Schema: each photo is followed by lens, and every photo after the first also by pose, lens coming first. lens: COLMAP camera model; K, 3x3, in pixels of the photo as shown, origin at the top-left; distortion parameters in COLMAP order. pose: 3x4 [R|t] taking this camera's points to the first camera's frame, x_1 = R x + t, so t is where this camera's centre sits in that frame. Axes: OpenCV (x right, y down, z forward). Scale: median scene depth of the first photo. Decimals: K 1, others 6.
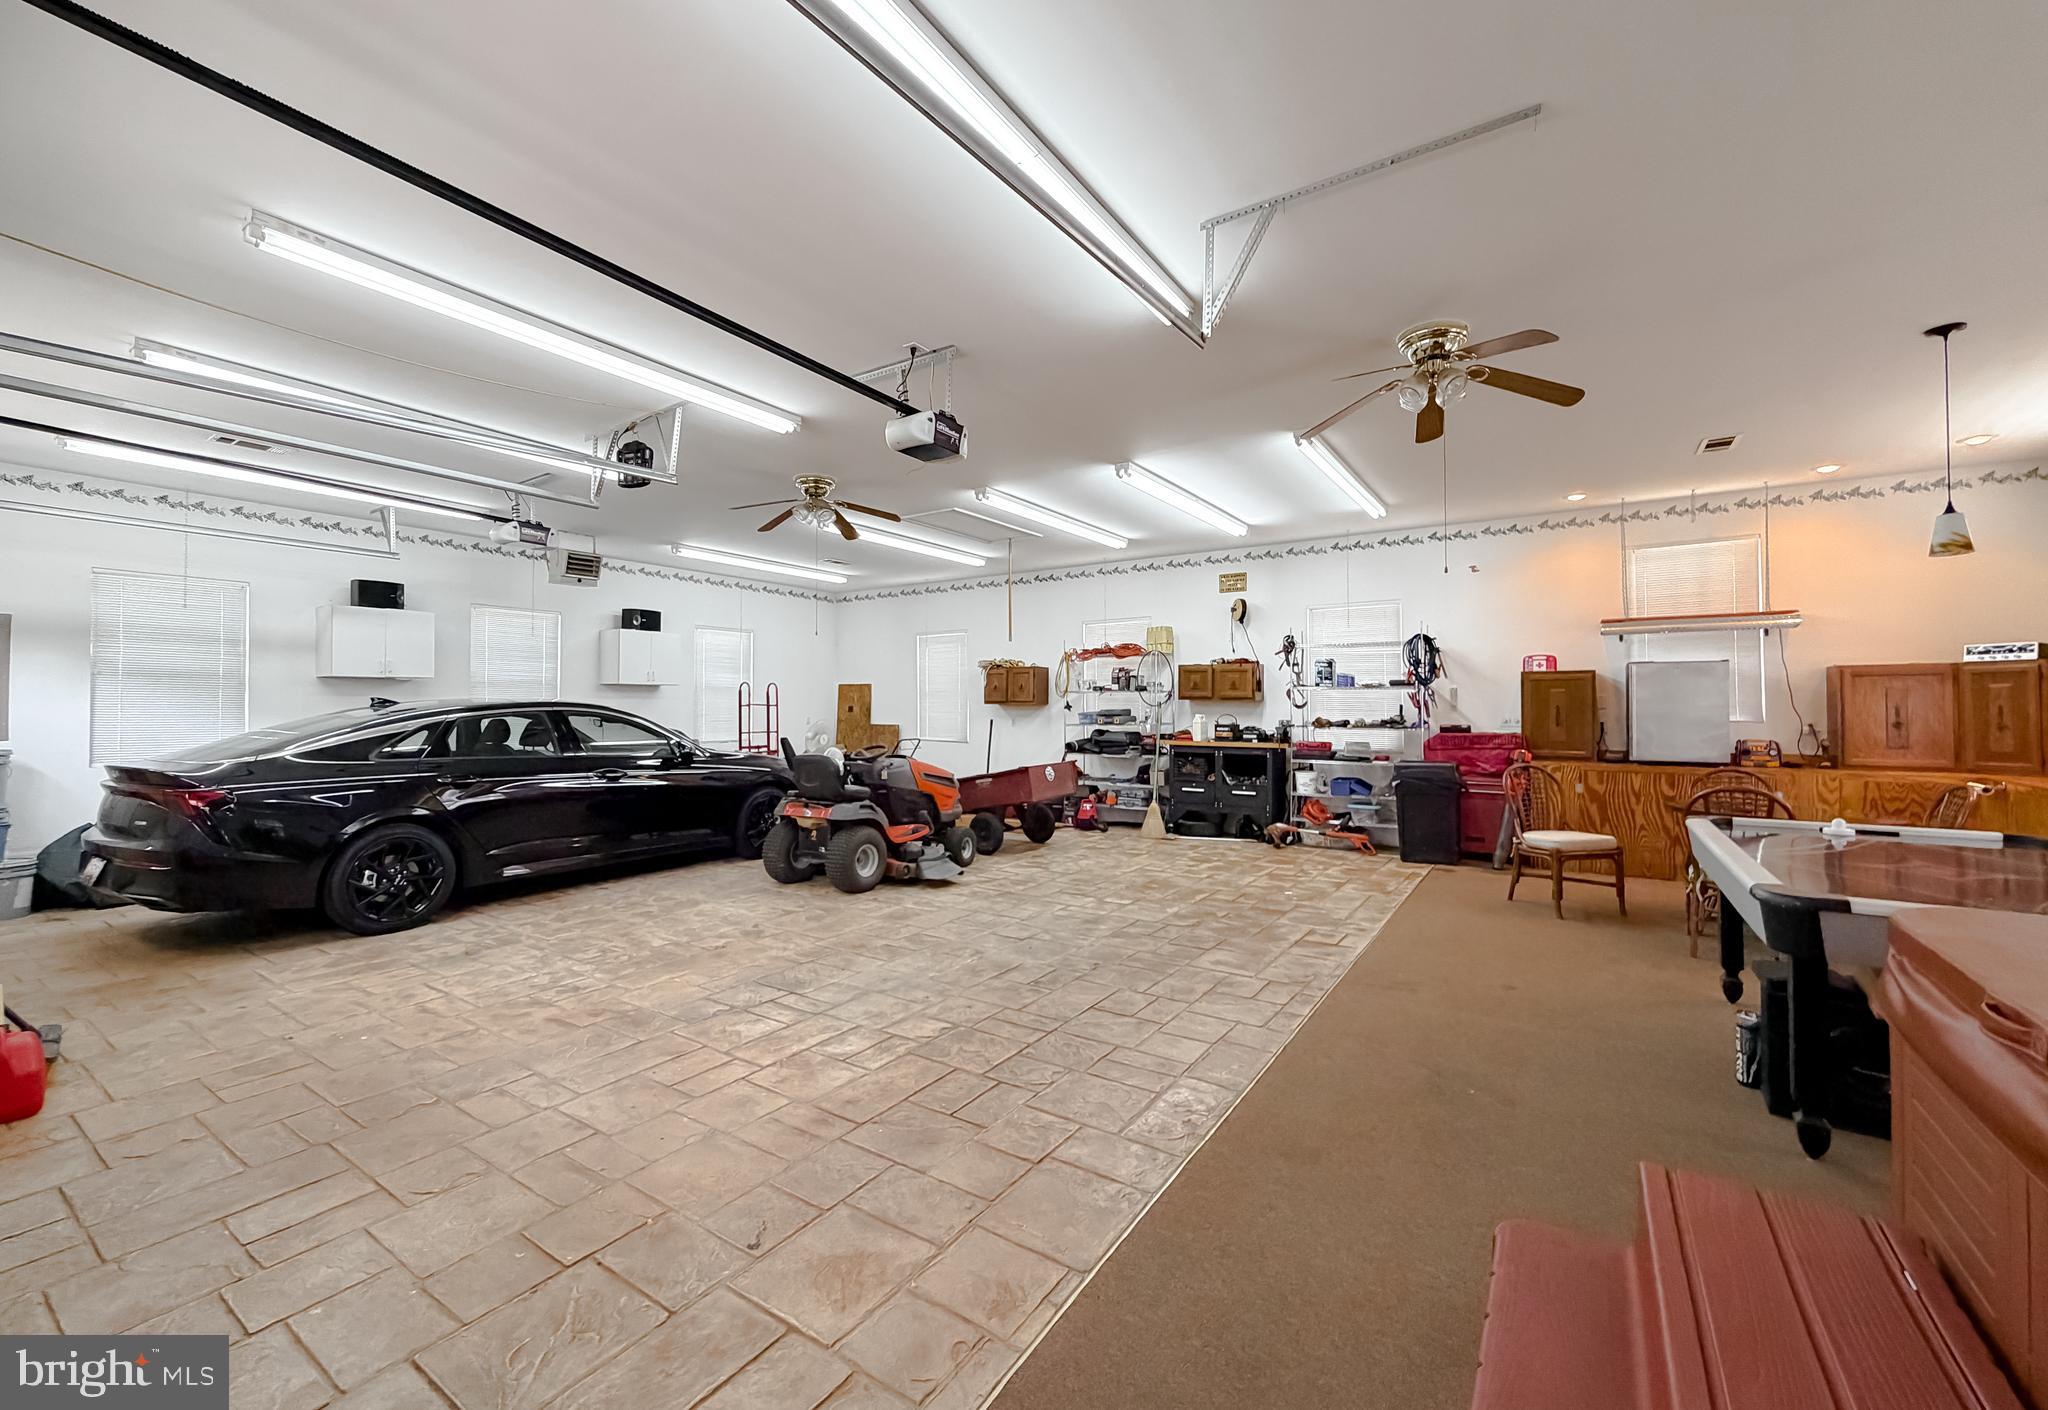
lens RADIAL K [[827.7, 0, 1019.7], [0, 827.7, 702.6], [0, 0, 1]] dist [0.002693, 0.000138]
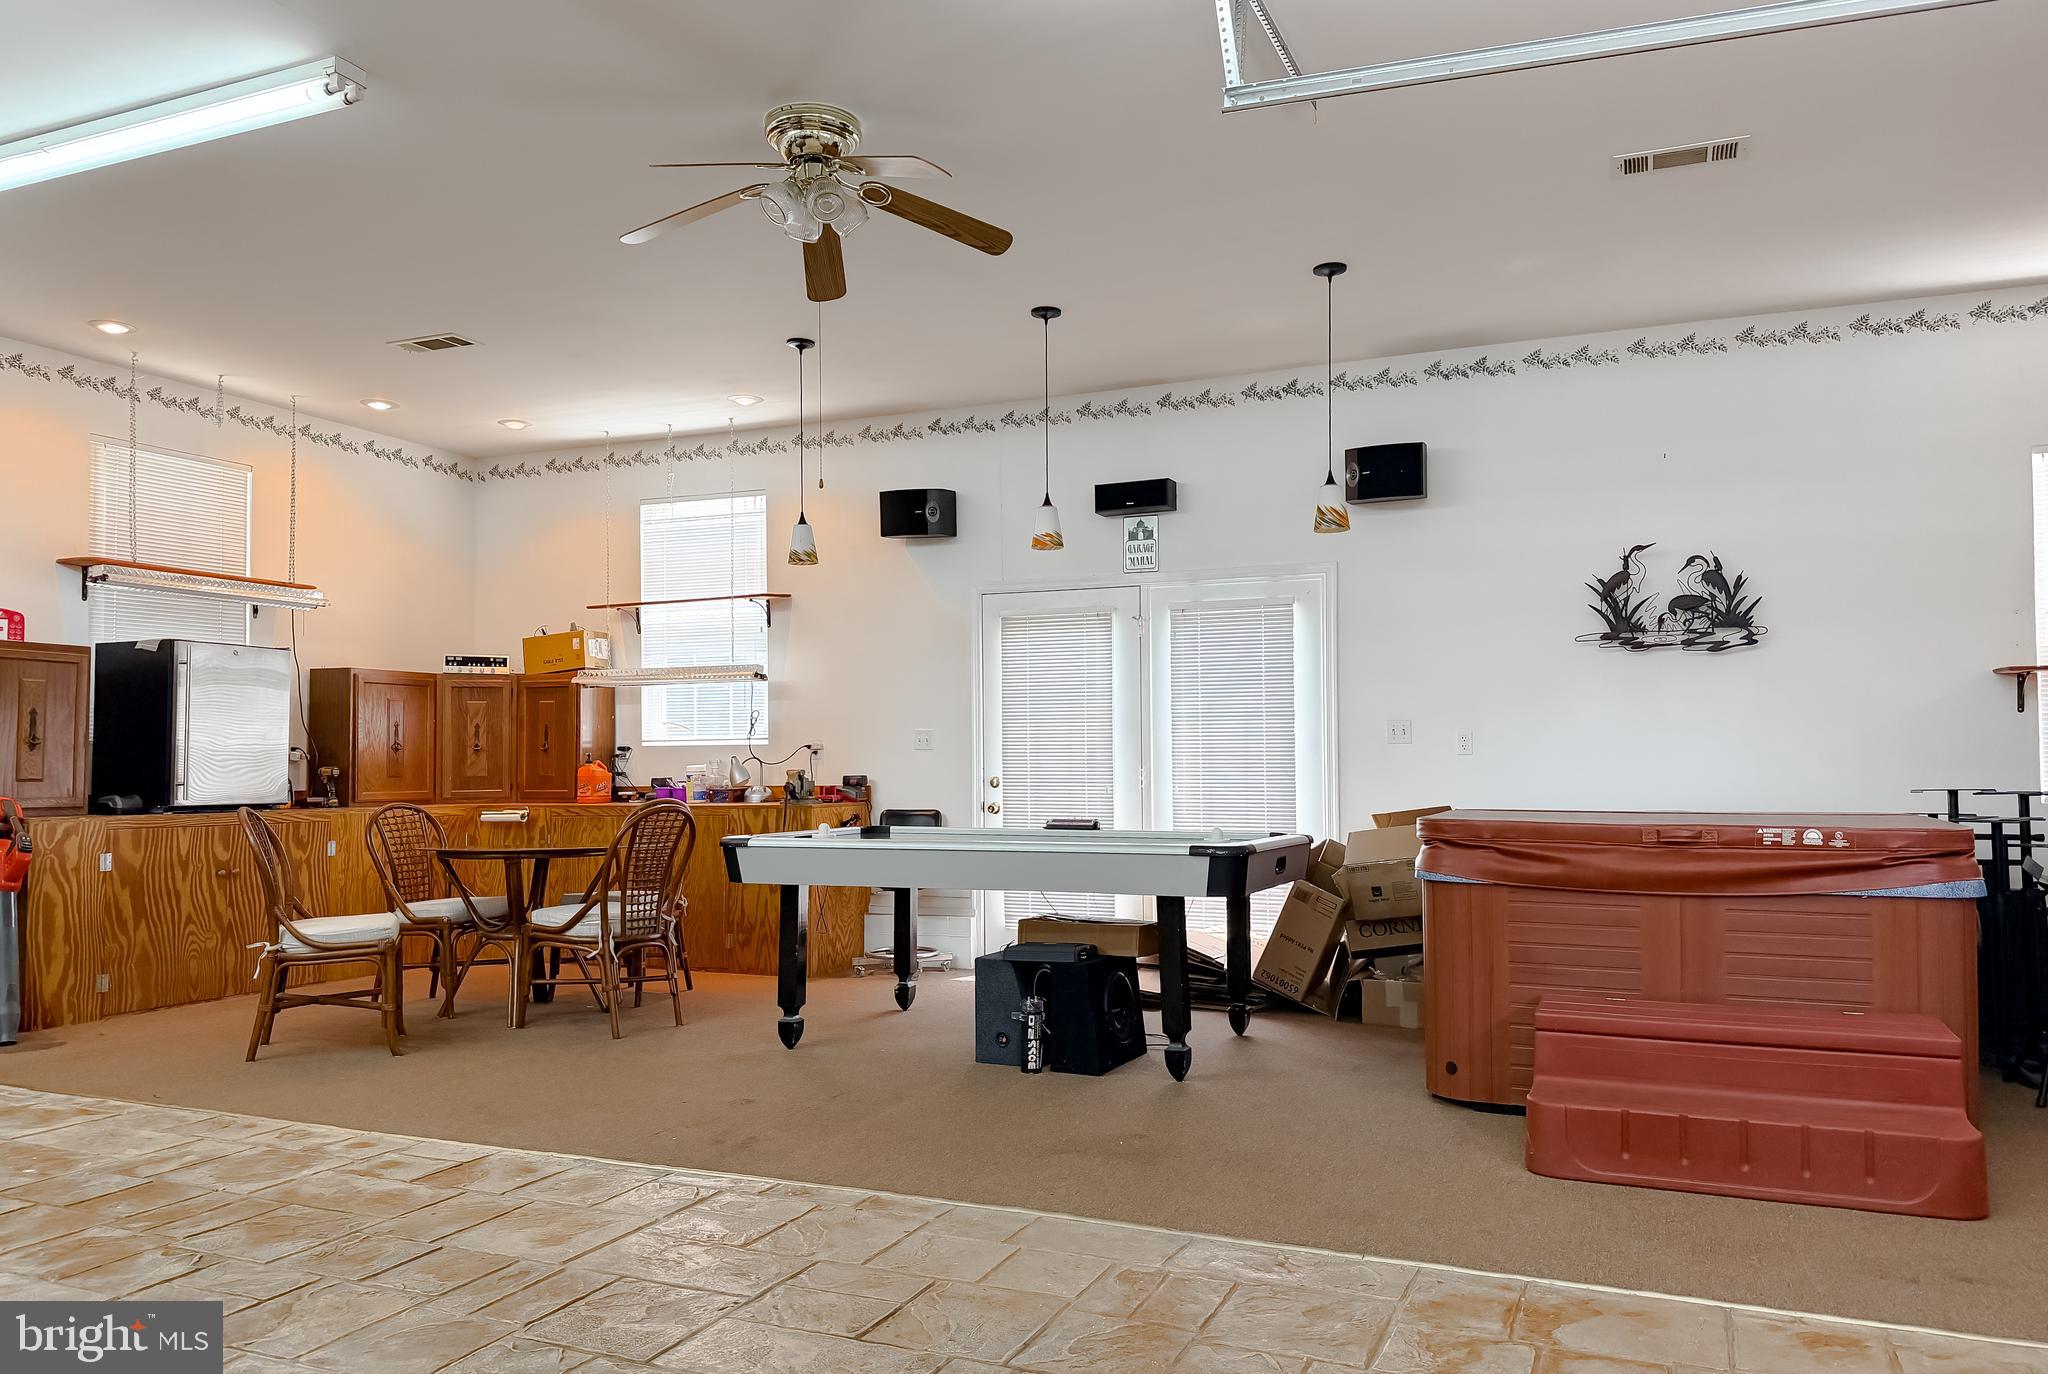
lens RADIAL K [[1462.5, 0, 1022.6], [0, 1462.5, 690.5], [0, 0, 1]] dist [-0.006569, -0.001591]
pose [[-0.169841, 0.050923, 0.984155, -0.453630], [-0.003082, 0.998632, -0.052204, 0.046240], [-0.985467, -0.011899, -0.169452, 0.686141]]
